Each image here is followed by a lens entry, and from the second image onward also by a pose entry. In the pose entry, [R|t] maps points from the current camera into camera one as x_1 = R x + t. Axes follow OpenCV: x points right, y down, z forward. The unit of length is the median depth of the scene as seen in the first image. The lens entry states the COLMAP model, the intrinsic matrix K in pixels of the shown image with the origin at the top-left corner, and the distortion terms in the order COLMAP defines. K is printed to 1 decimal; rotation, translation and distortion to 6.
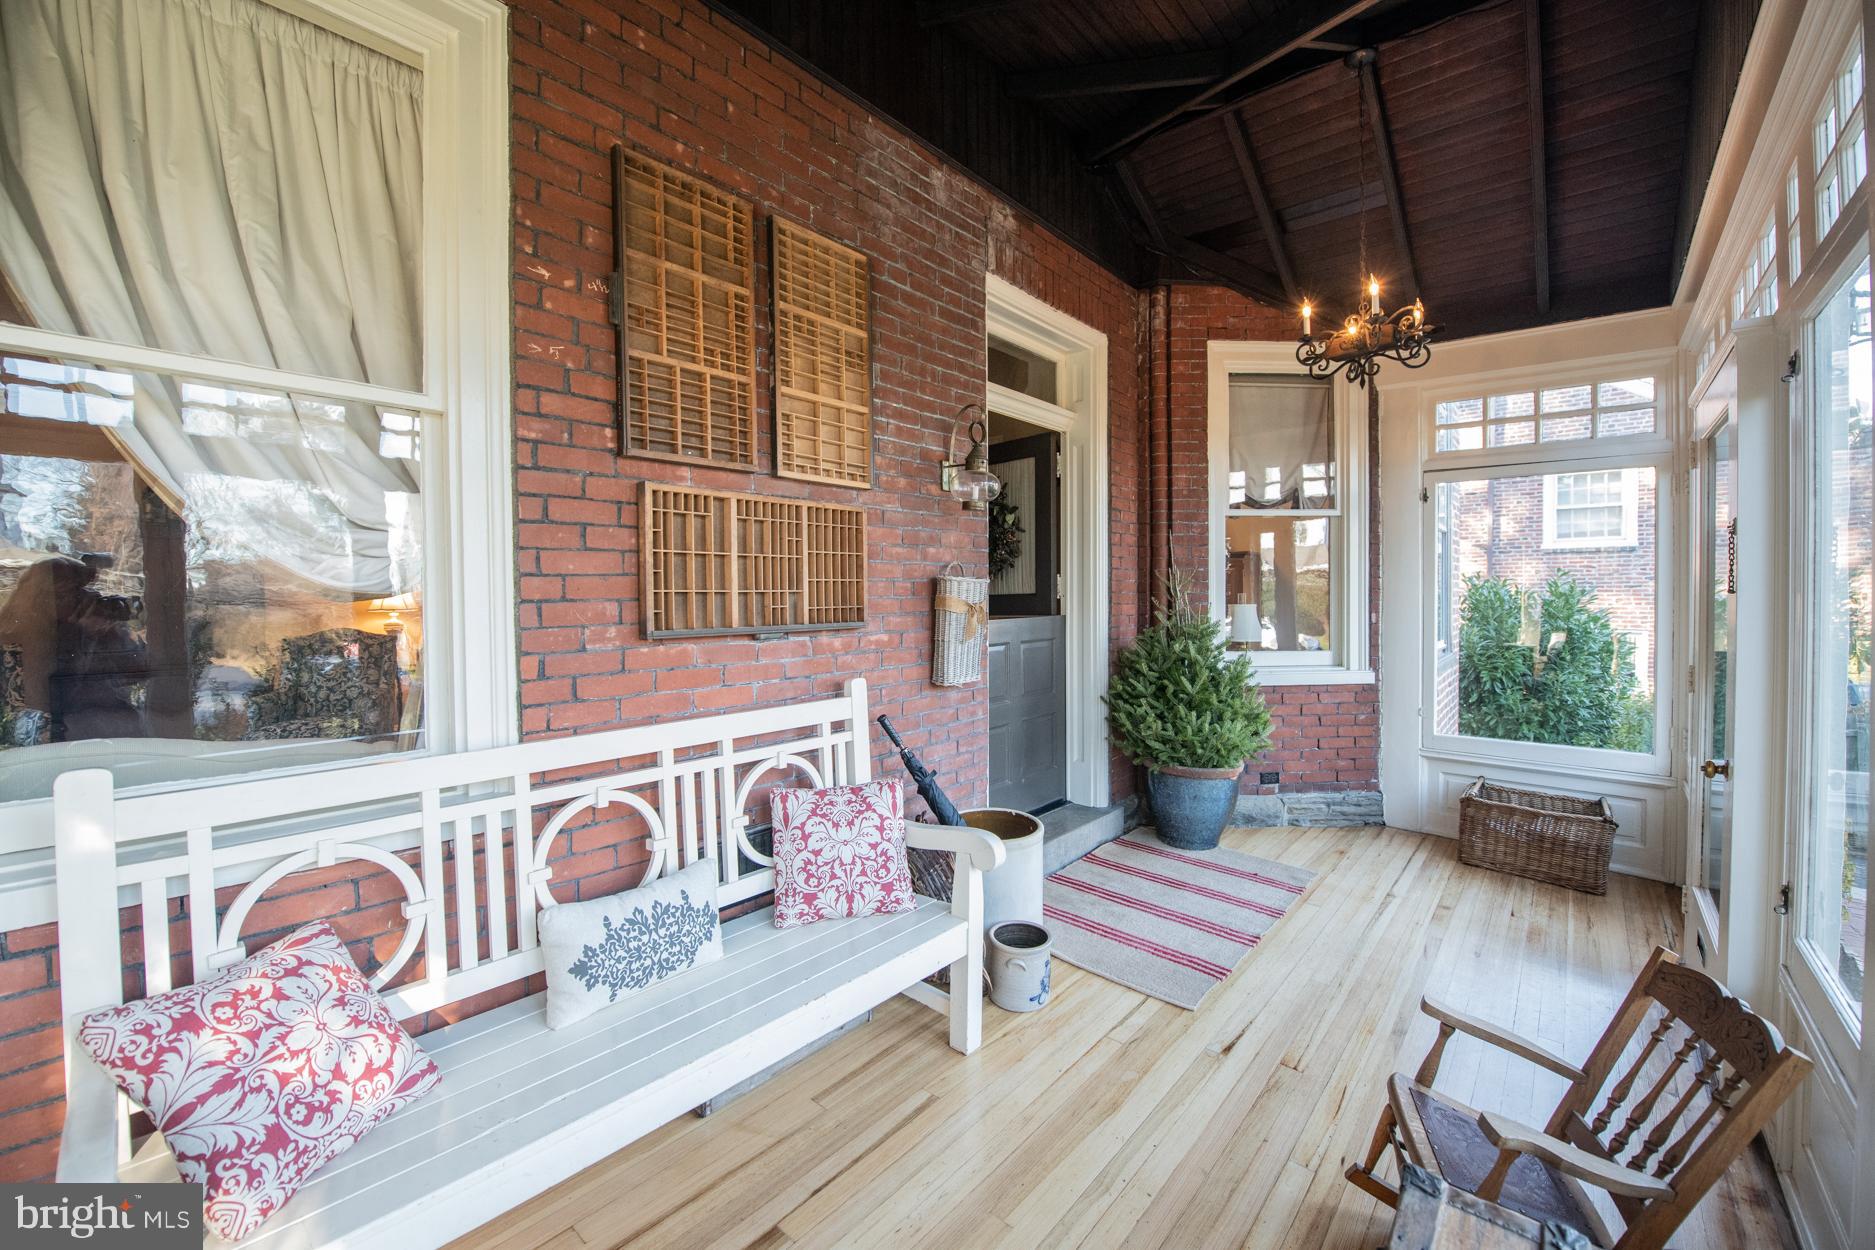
lens RADIAL K [[742.6, 0, 940.4], [0, 742.6, 606.2], [0, 0, 1]] dist [-0.012049, -0.005203]
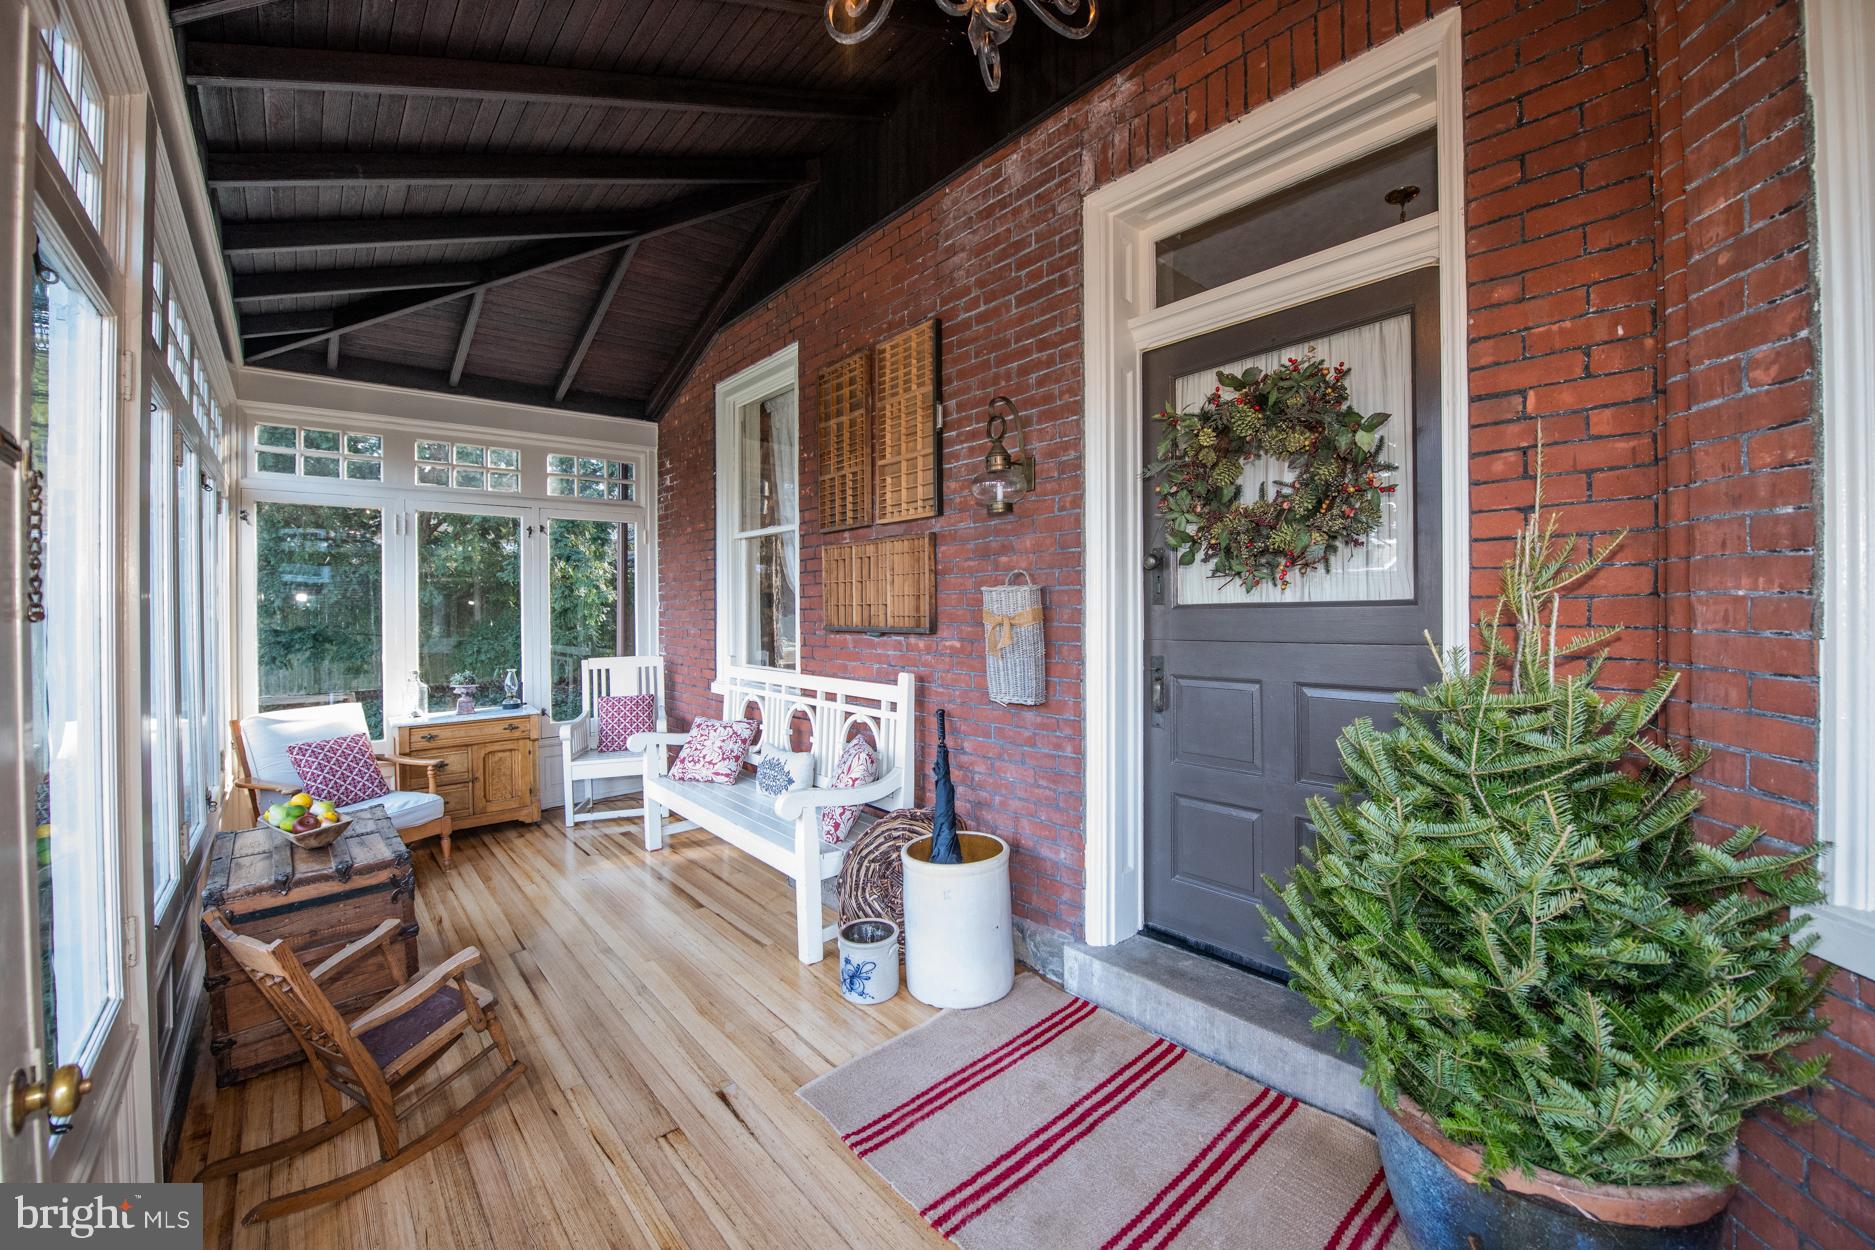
lens RADIAL K [[742.6, 0, 940.4], [0, 742.6, 606.2], [0, 0, 1]] dist [-0.012049, -0.005203]
pose [[-0.141555, 0.007945, -0.989898, 1.142441], [-0.003847, 0.999956, 0.008576, -0.026605], [0.989923, 0.005022, -0.141518, 1.260981]]
